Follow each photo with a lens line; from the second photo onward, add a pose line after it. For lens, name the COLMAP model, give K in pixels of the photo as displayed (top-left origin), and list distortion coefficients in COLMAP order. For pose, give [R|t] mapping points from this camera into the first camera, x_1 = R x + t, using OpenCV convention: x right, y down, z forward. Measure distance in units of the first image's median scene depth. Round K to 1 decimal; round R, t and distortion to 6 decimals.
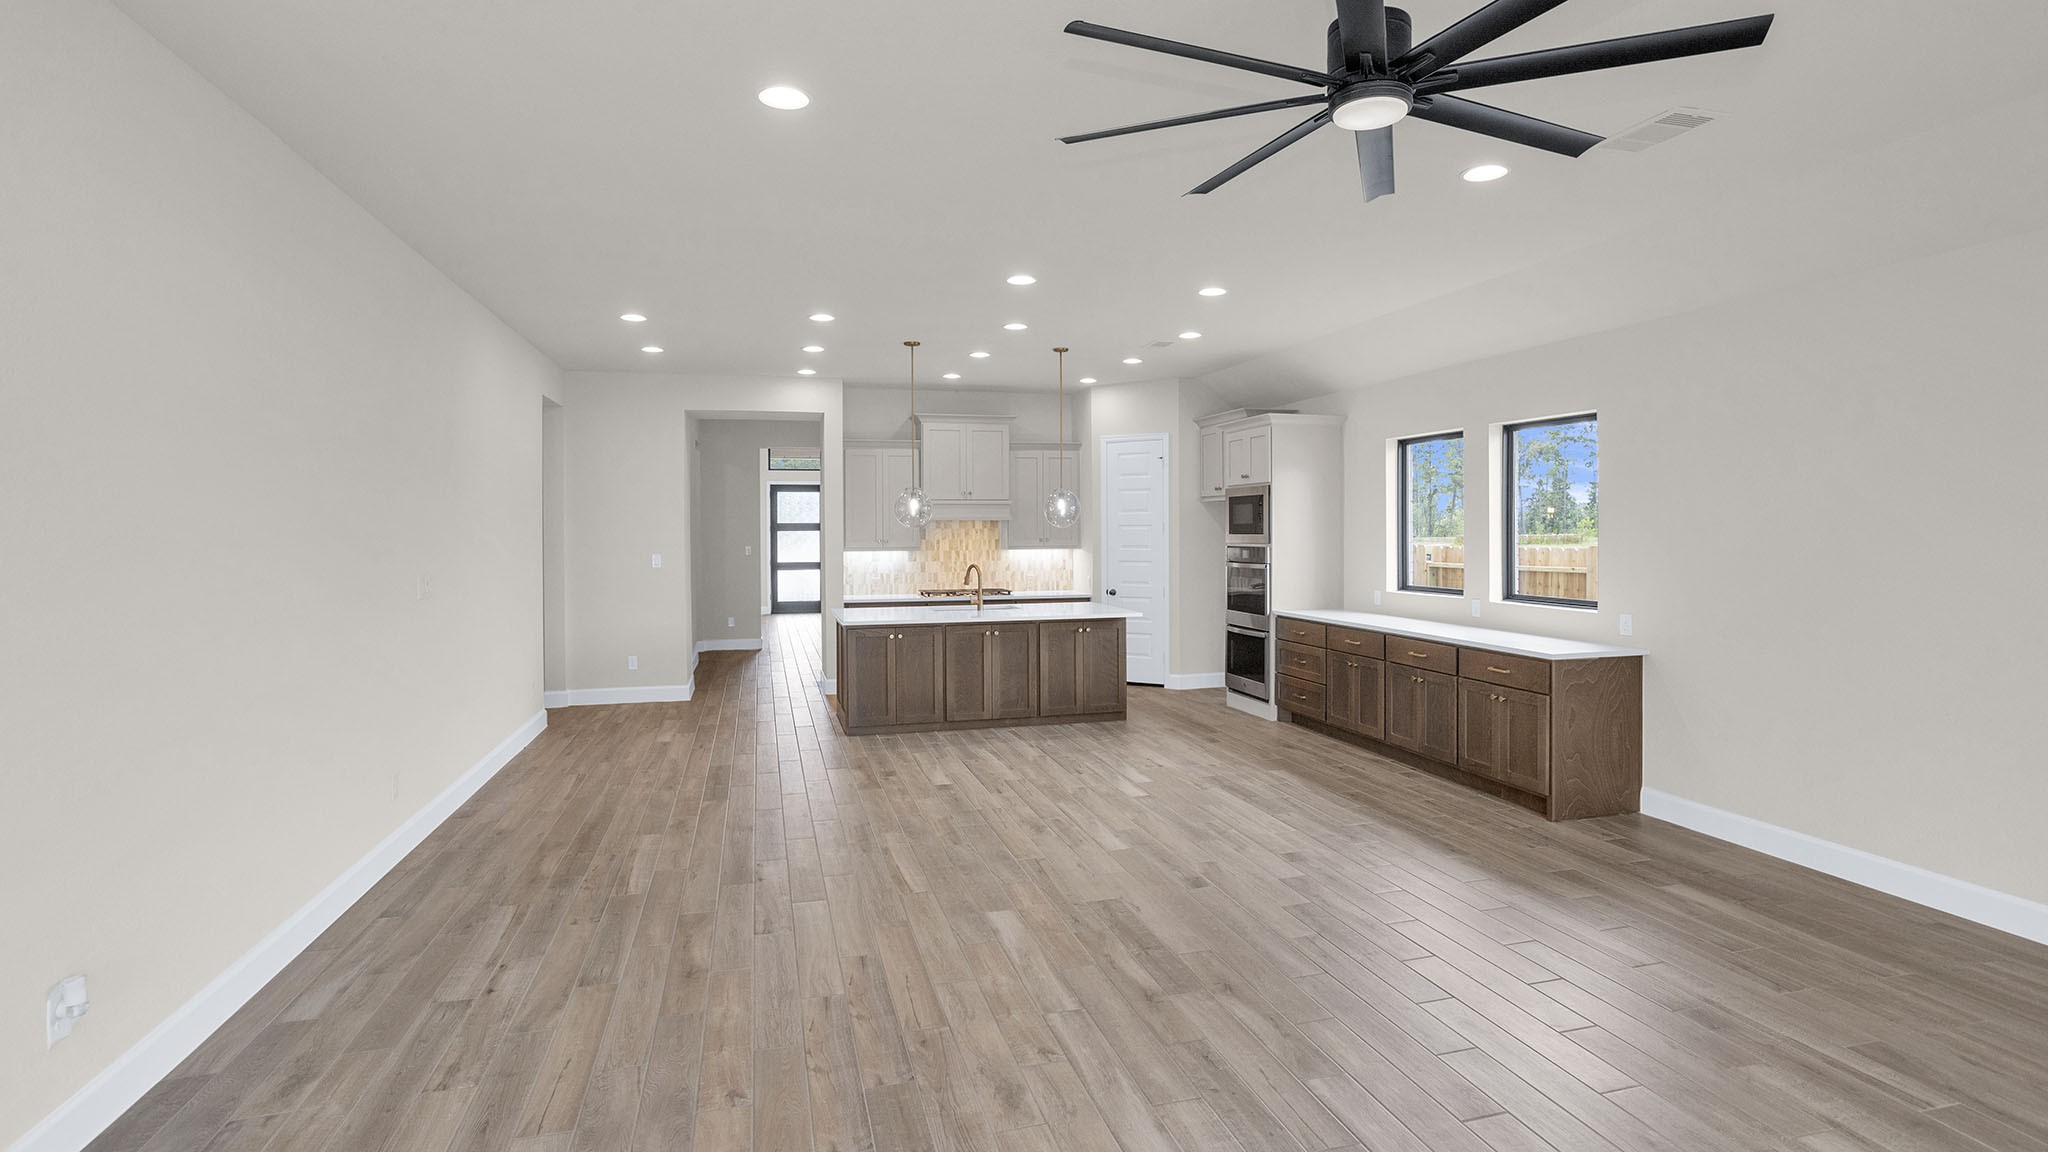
lens RADIAL K [[995.4, 0, 1023.7], [0, 995.4, 577.6], [0, 0, 1]] dist [-0.026476, 0.008760]
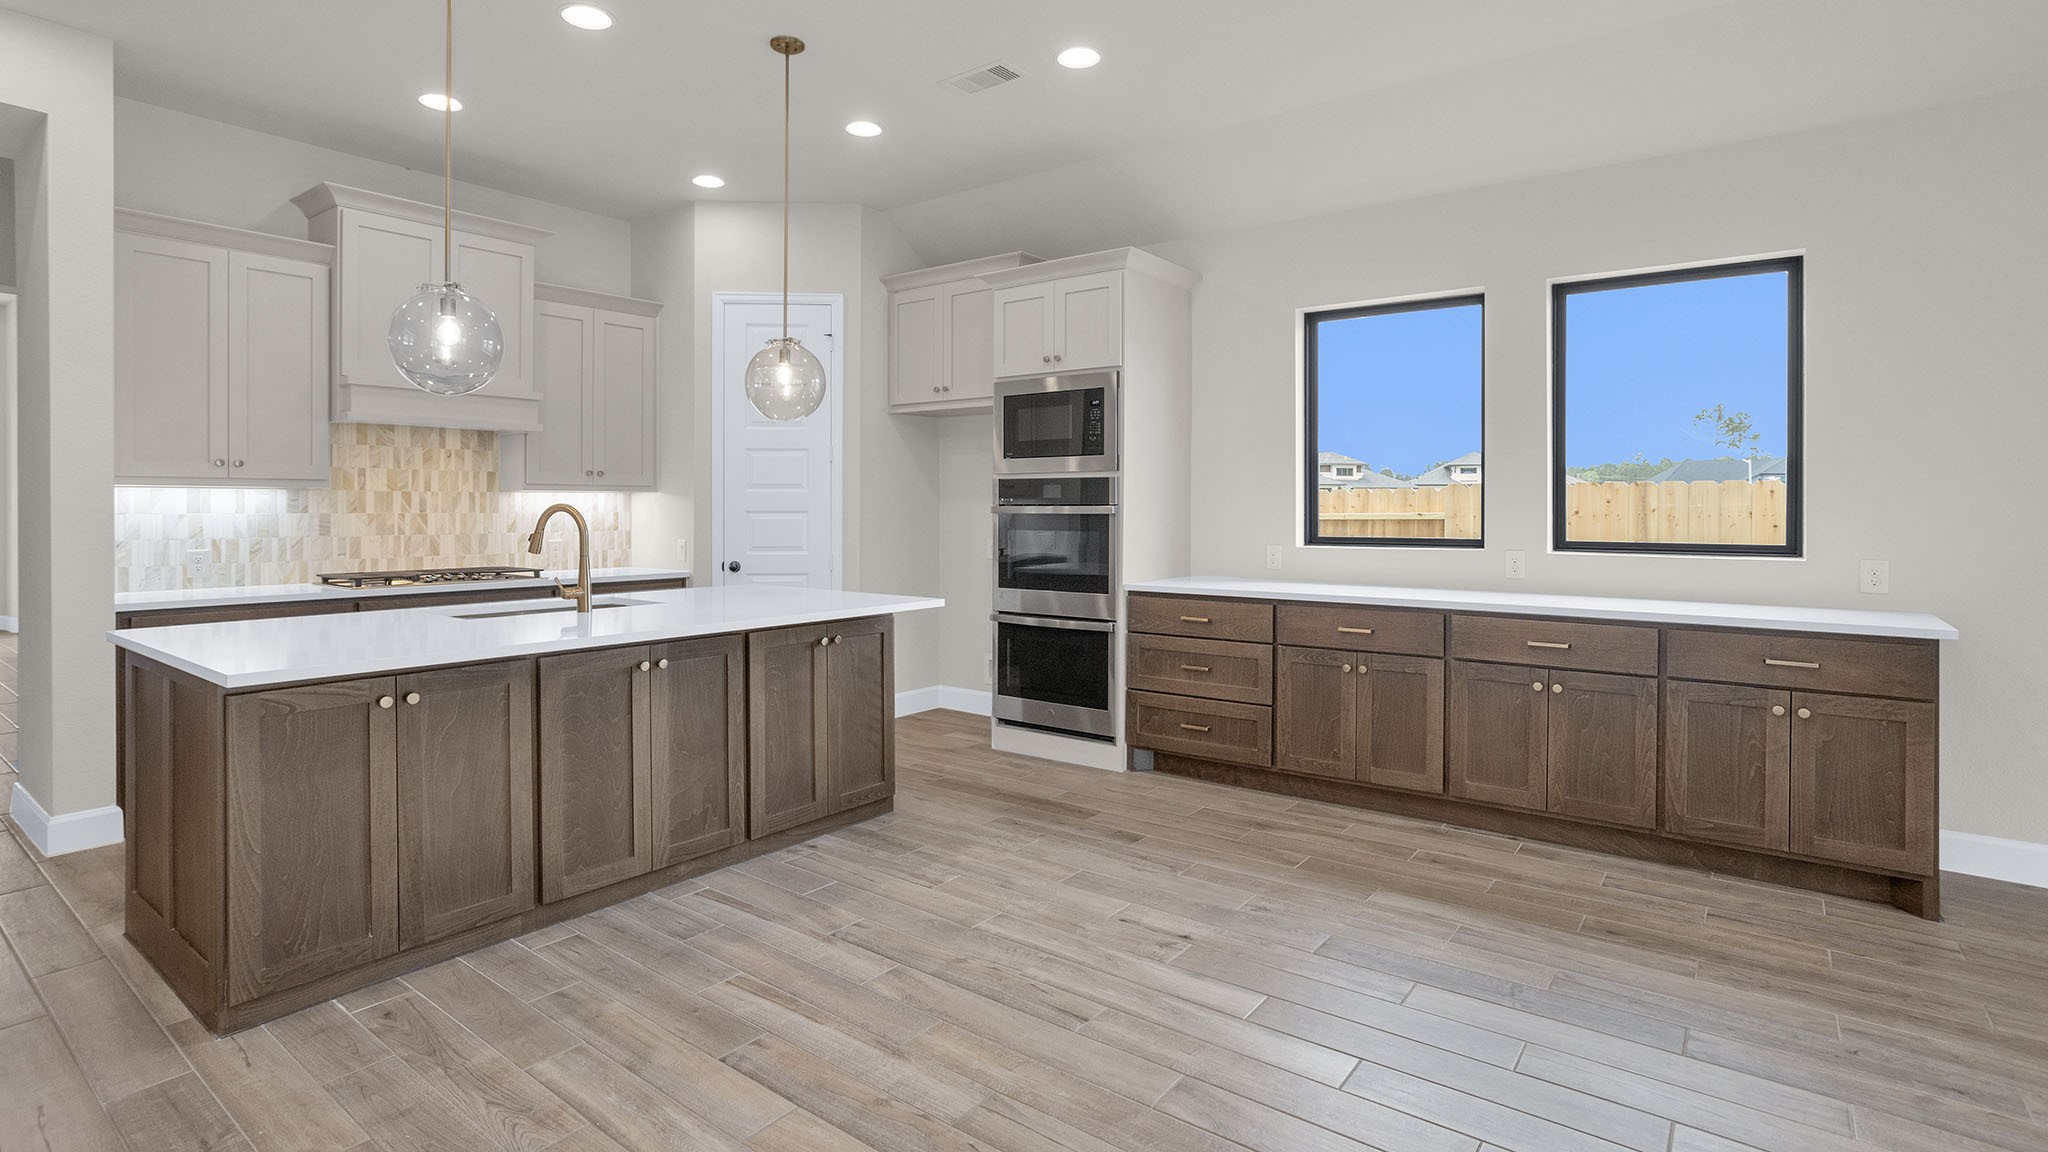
lens RADIAL K [[995.4, 0, 1002.1], [0, 995.4, 523.9], [0, 0, 1]] dist [-0.026476, 0.008760]
pose [[0.800259, -0.003809, 0.599642, -0.154861], [0.024296, 0.999365, -0.026077, 0.010711], [-0.599162, 0.035438, 0.799843, 0.549761]]
